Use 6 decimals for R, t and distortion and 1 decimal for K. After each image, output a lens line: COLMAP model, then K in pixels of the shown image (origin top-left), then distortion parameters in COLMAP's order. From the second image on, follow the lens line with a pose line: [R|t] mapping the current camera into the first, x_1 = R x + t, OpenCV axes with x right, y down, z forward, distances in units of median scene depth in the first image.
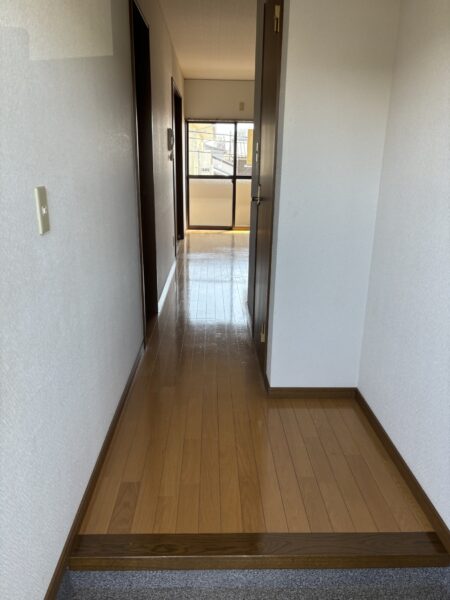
lens RADIAL K [[454.4, 0, 221.3], [0, 454.4, 300.9], [0, 0, 1]] dist [0.066555, -0.084133]
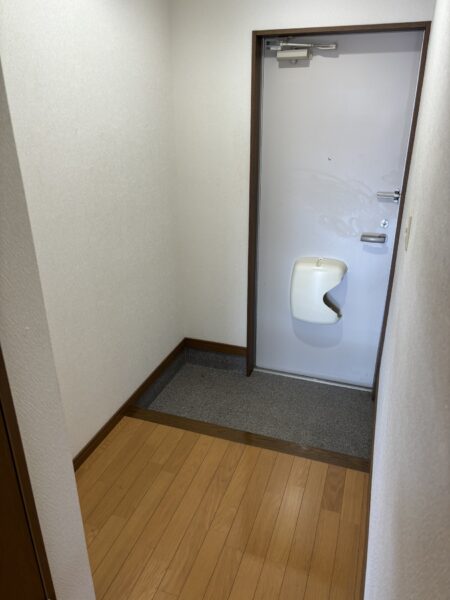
lens RADIAL K [[454.4, 0, 221.3], [0, 454.4, 300.9], [0, 0, 1]] dist [0.066555, -0.084133]
pose [[-0.933015, -0.143970, 0.329781, -0.258816], [0.105543, 0.766674, 0.633303, -0.675661], [-0.344011, 0.625687, -0.700123, 1.622136]]
